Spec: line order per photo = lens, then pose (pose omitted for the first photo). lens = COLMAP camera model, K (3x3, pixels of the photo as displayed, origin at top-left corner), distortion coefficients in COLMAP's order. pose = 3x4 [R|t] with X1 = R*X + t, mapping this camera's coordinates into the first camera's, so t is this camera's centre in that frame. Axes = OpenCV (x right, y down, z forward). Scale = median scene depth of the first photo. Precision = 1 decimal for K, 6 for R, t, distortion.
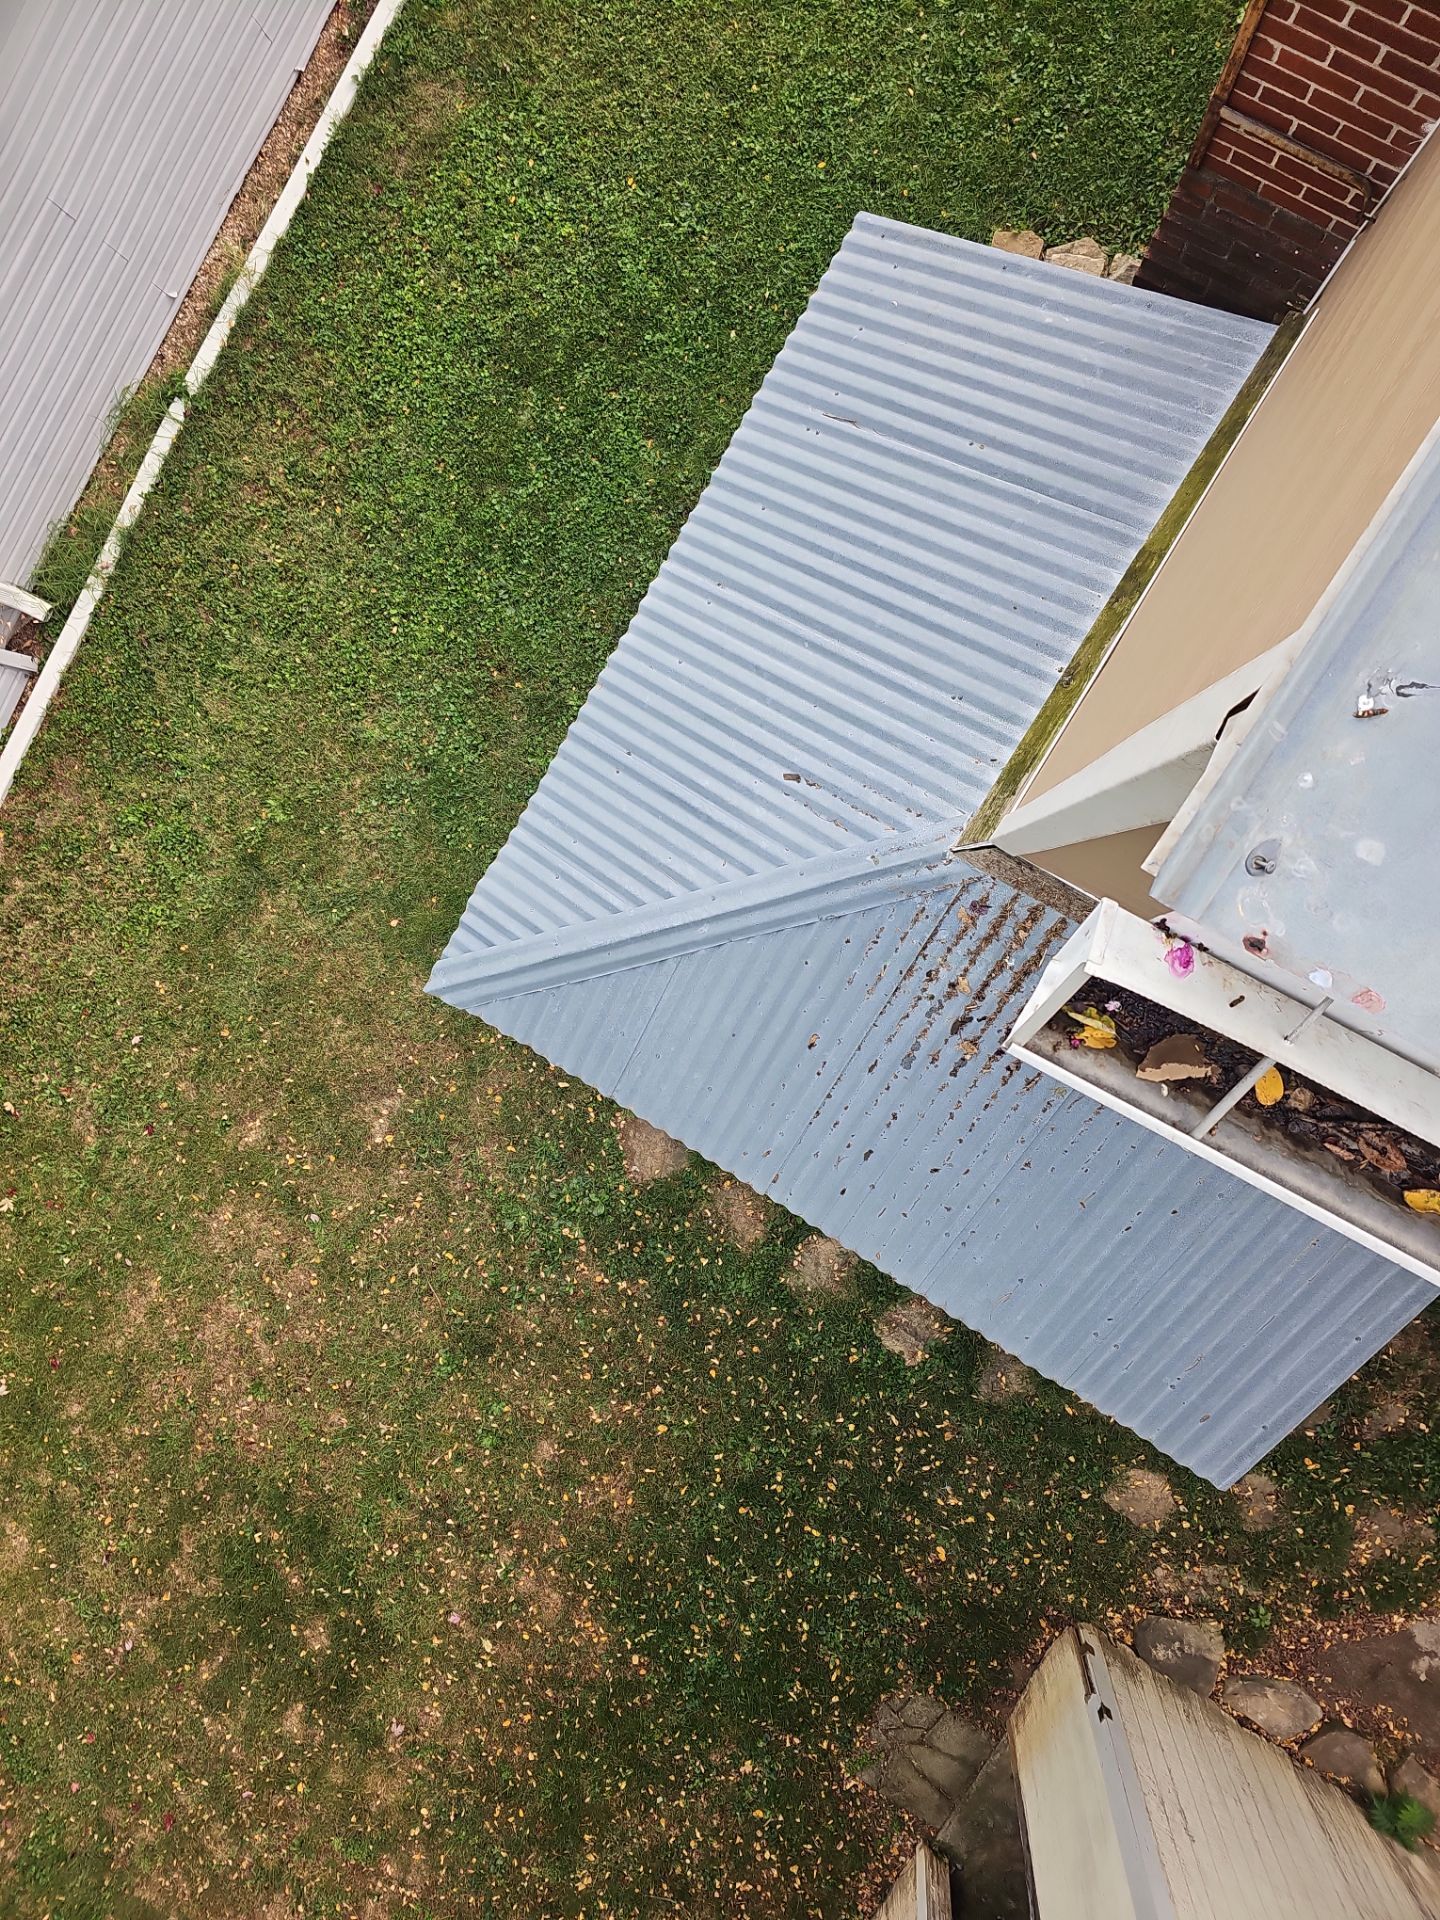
lens RADIAL K [[1254.5, 0, 707.4], [0, 1254.5, 942.7], [0, 0, 1]] dist [0.039111, -0.035472]
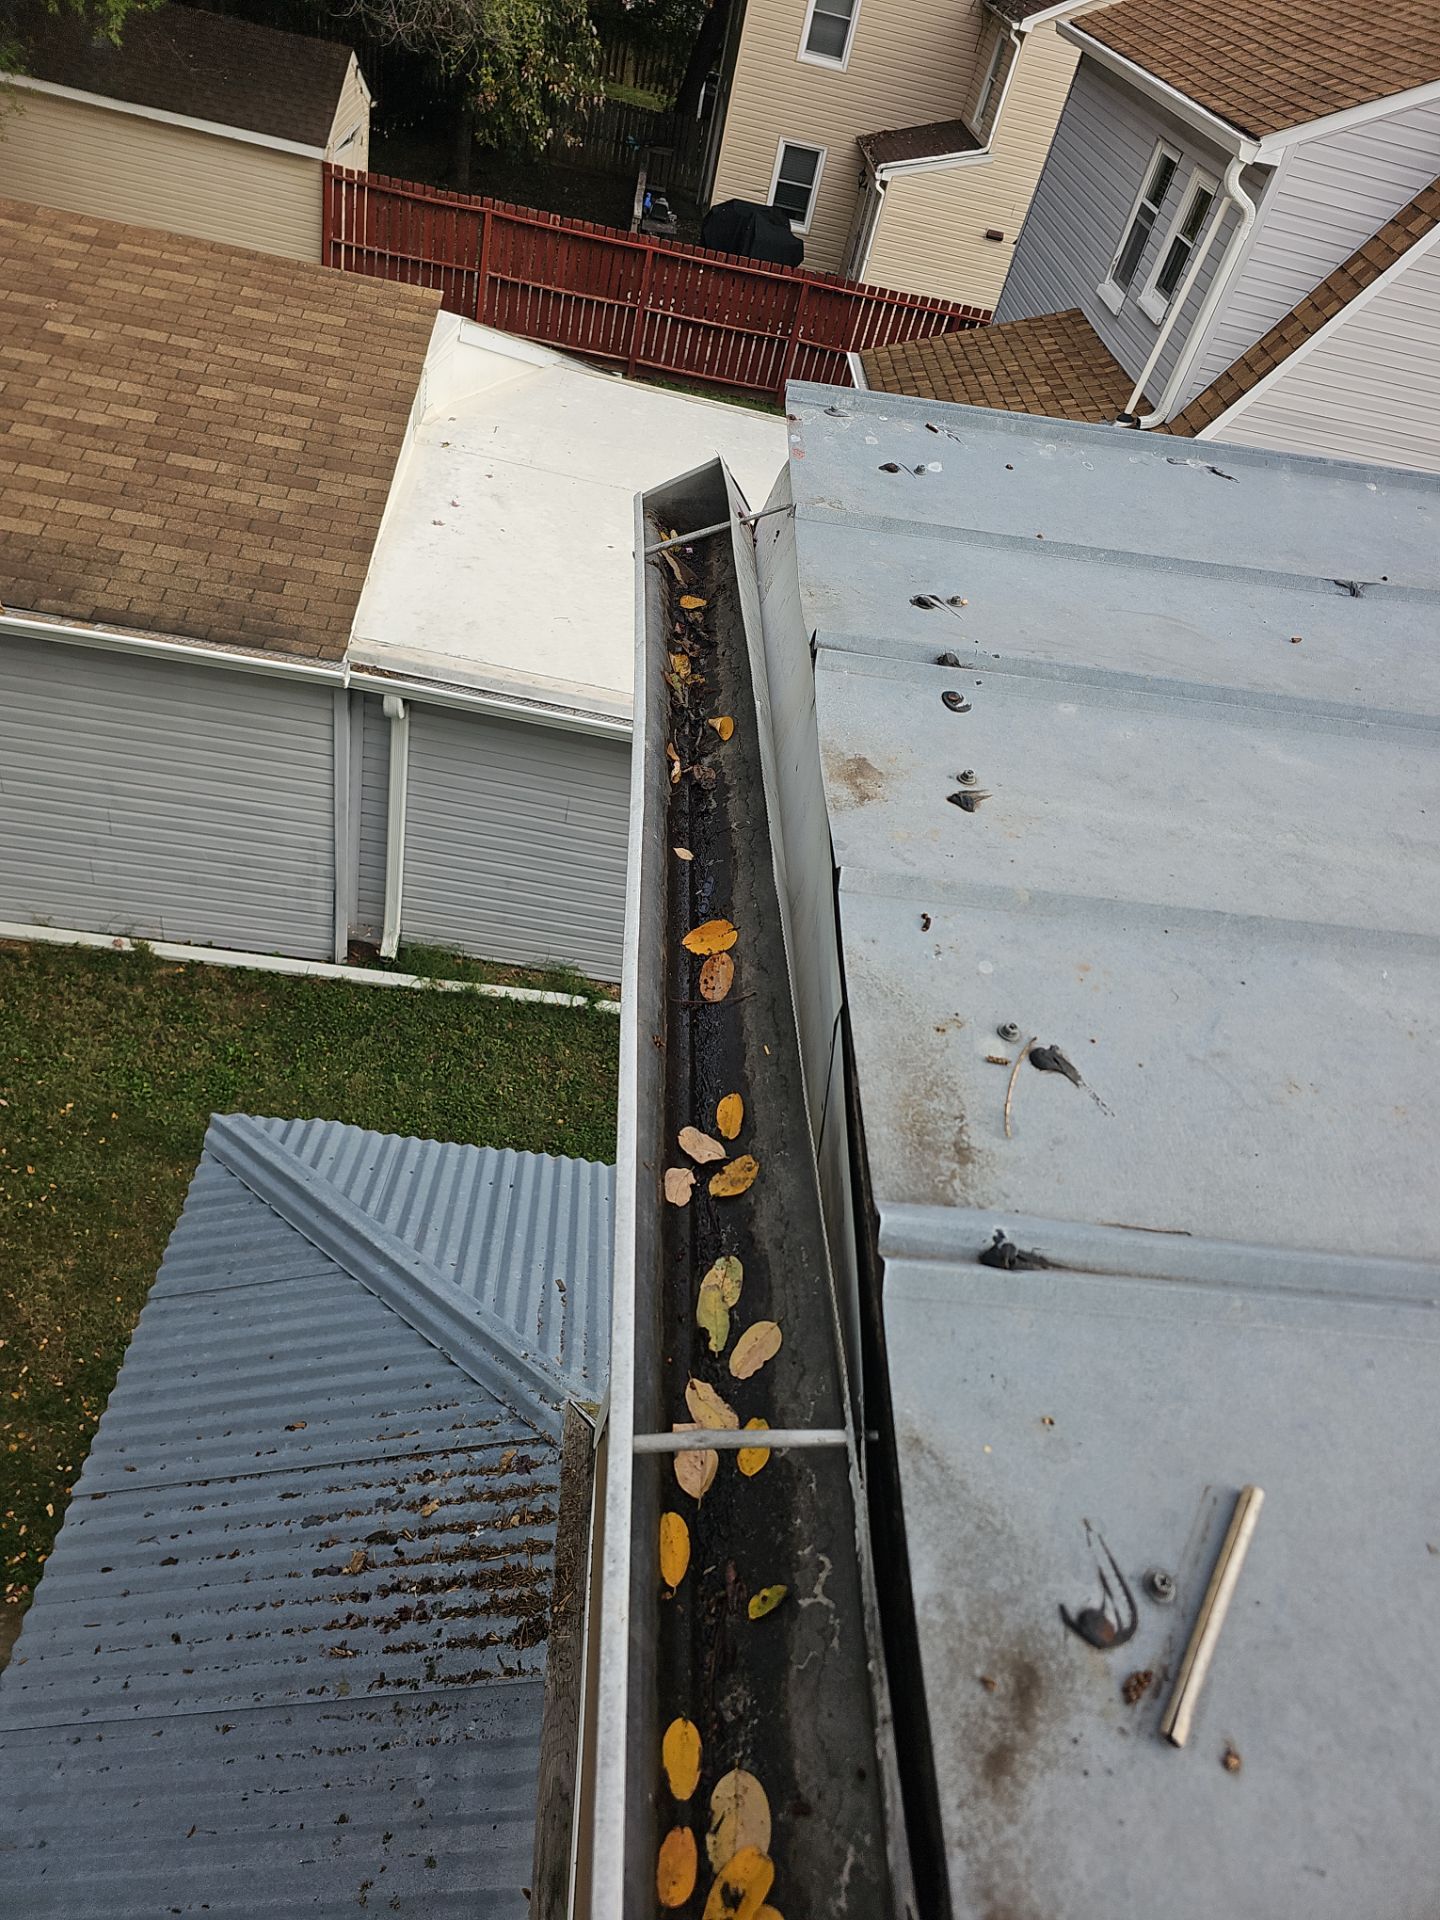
lens RADIAL K [[1254.5, 0, 707.4], [0, 1254.5, 942.7], [0, 0, 1]] dist [0.039111, -0.035472]
pose [[0.452767, 0.758369, -0.468912, 0.187221], [-0.833694, 0.173597, -0.524230, 0.122838], [-0.316158, 0.628284, 0.710847, 0.031782]]
